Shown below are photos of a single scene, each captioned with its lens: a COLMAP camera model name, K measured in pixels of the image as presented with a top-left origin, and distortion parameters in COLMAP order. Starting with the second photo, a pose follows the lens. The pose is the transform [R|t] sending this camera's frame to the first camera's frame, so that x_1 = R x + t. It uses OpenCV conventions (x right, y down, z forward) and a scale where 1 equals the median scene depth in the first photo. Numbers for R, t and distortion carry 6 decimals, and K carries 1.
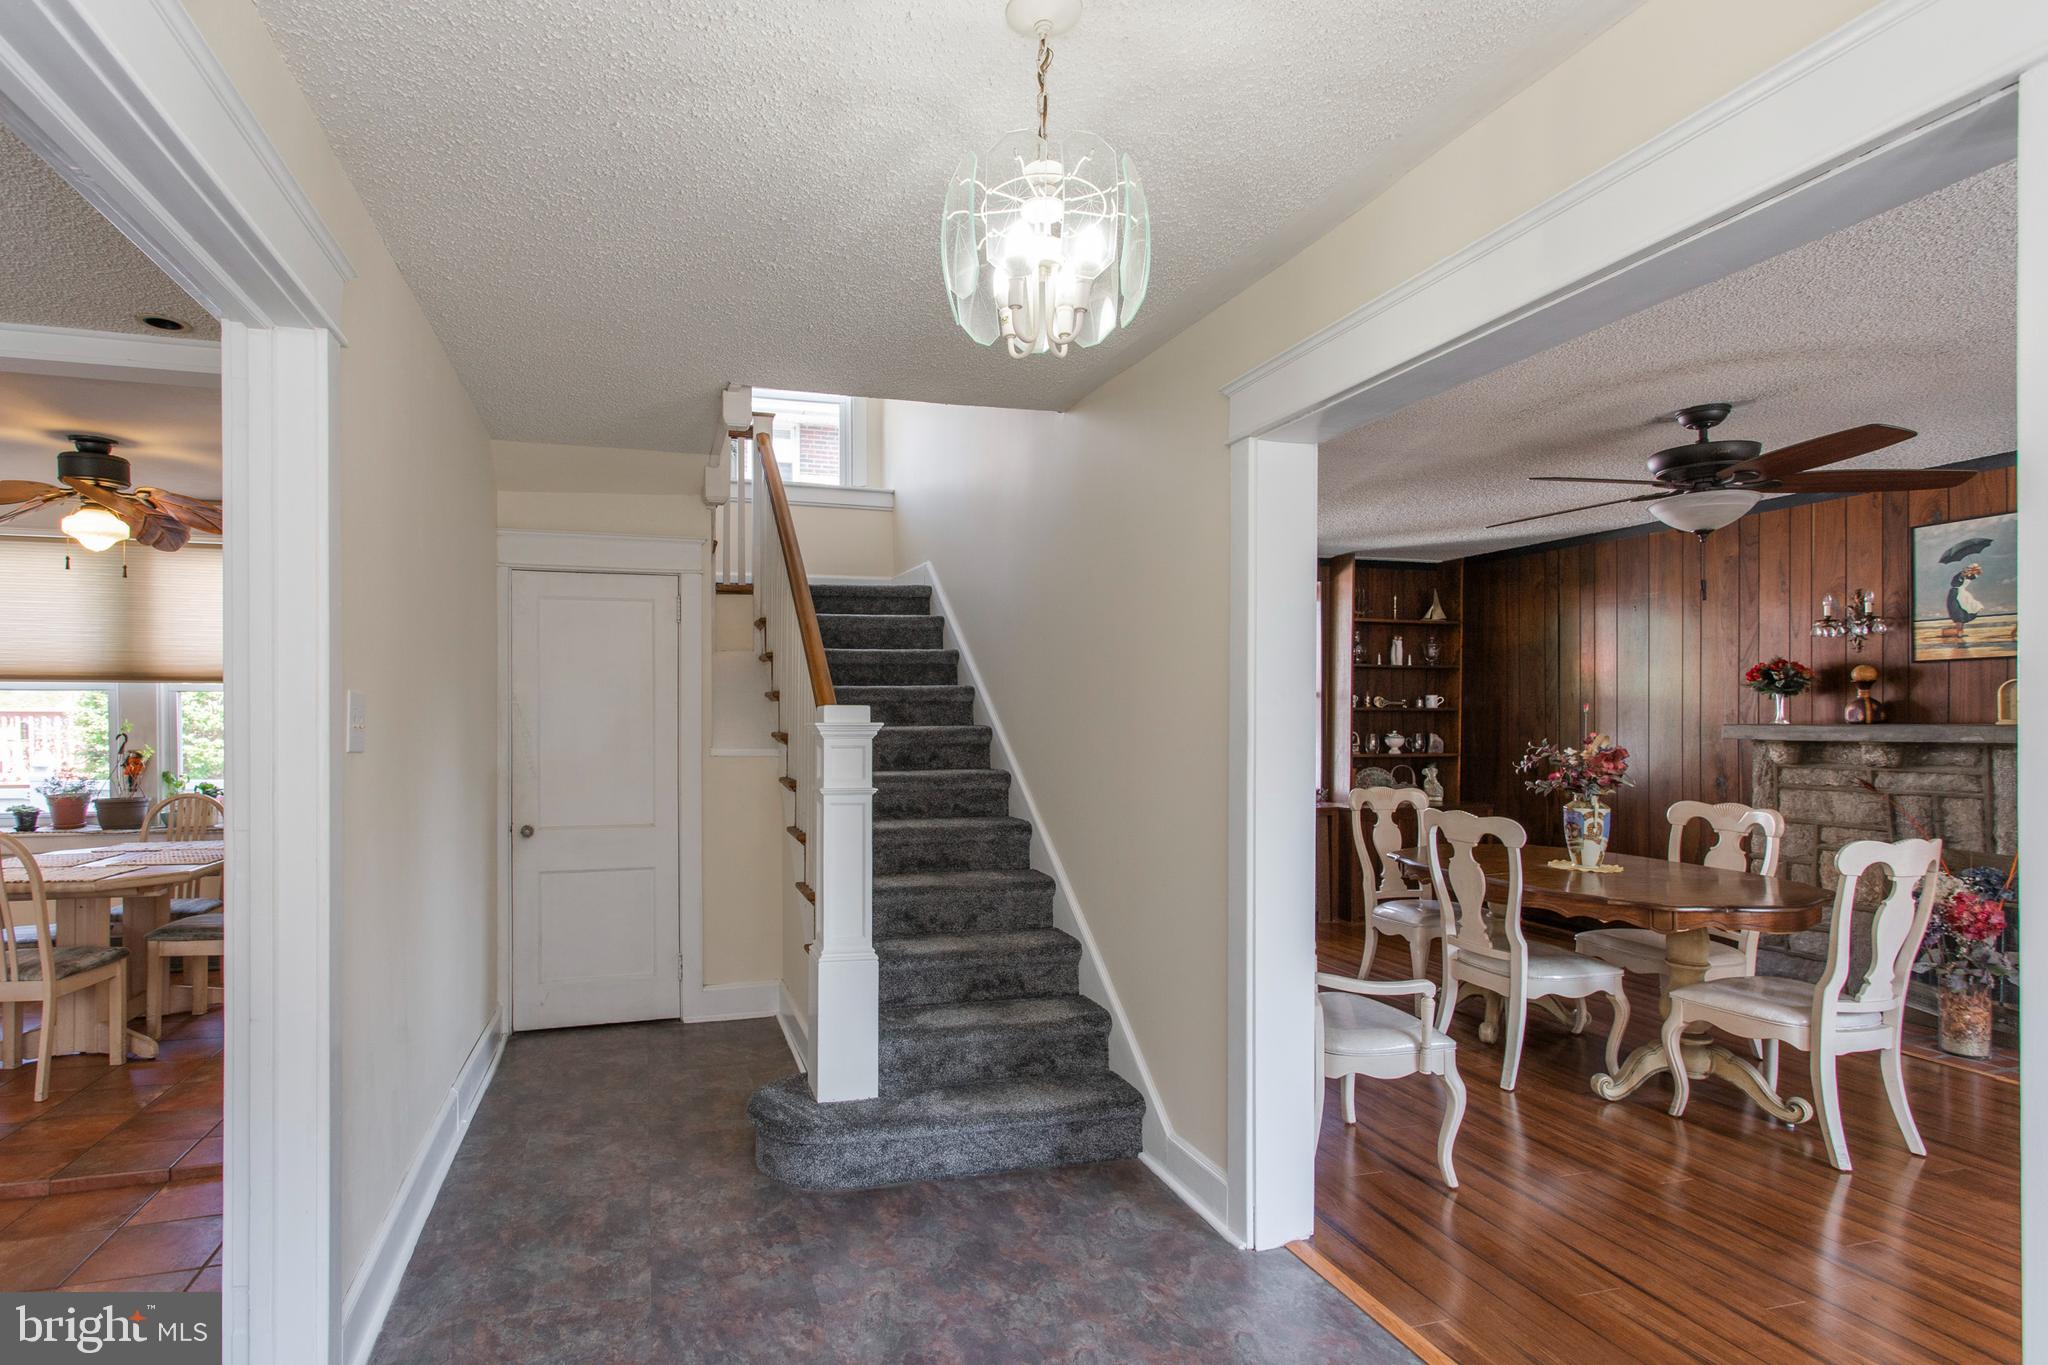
lens RADIAL K [[1016.7, 0, 928.3], [0, 1016.7, 722.7], [0, 0, 1]] dist [0.003831, 0.001207]
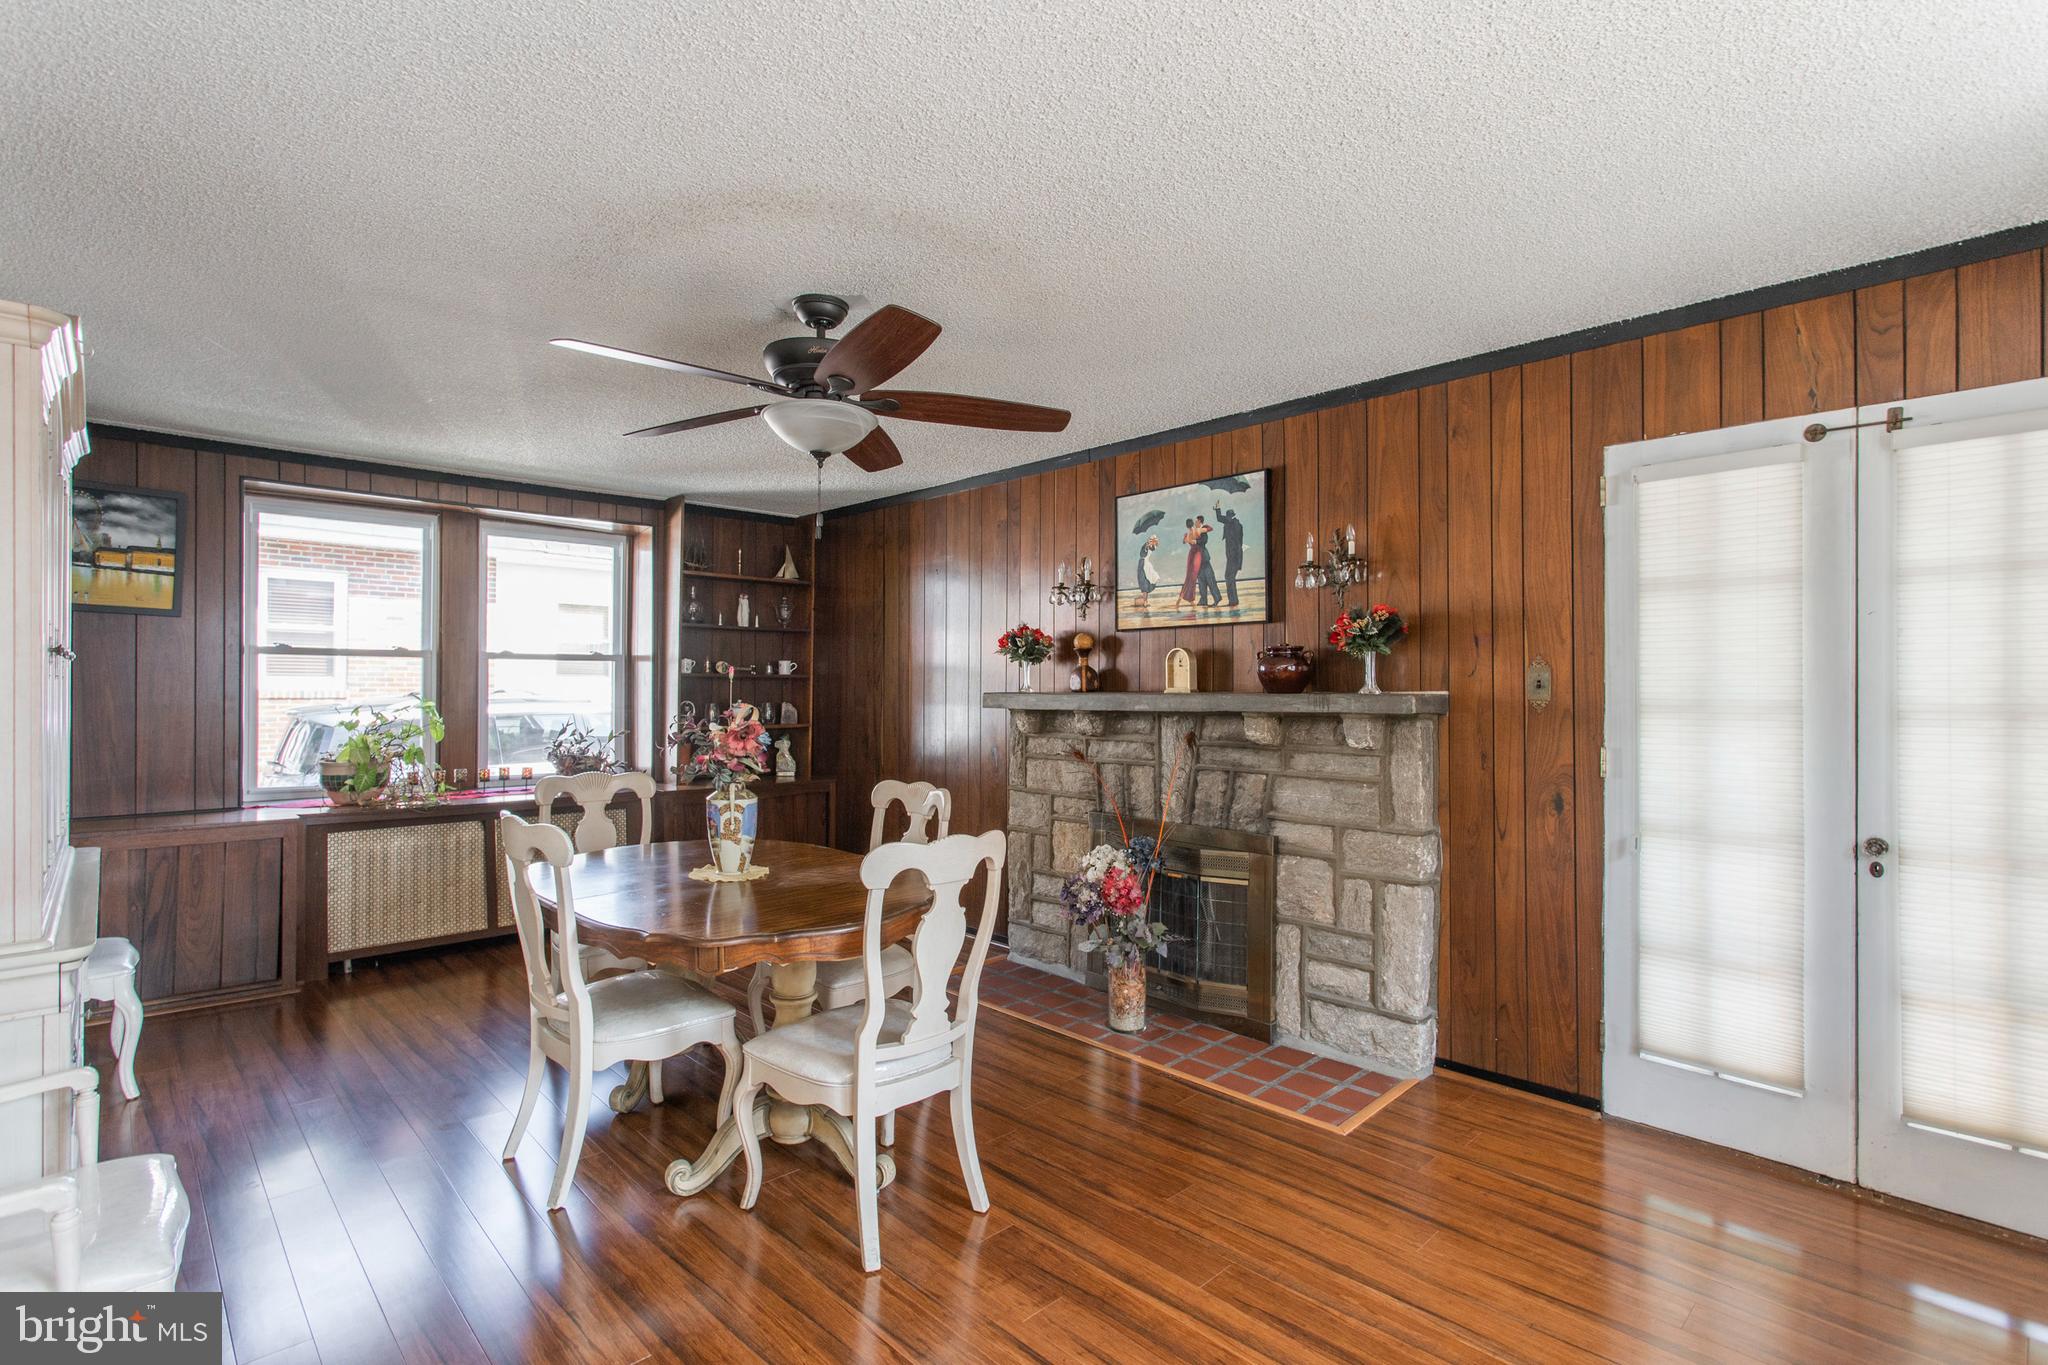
lens RADIAL K [[974.6, 0, 1033.6], [0, 974.6, 685.6], [0, 0, 1]] dist [0.001545, 0.000788]
pose [[0.878233, 0.002501, 0.478226, 0.423447], [-0.000140, 0.999988, -0.004973, -0.000561], [-0.478233, 0.004300, 0.878223, 0.190299]]
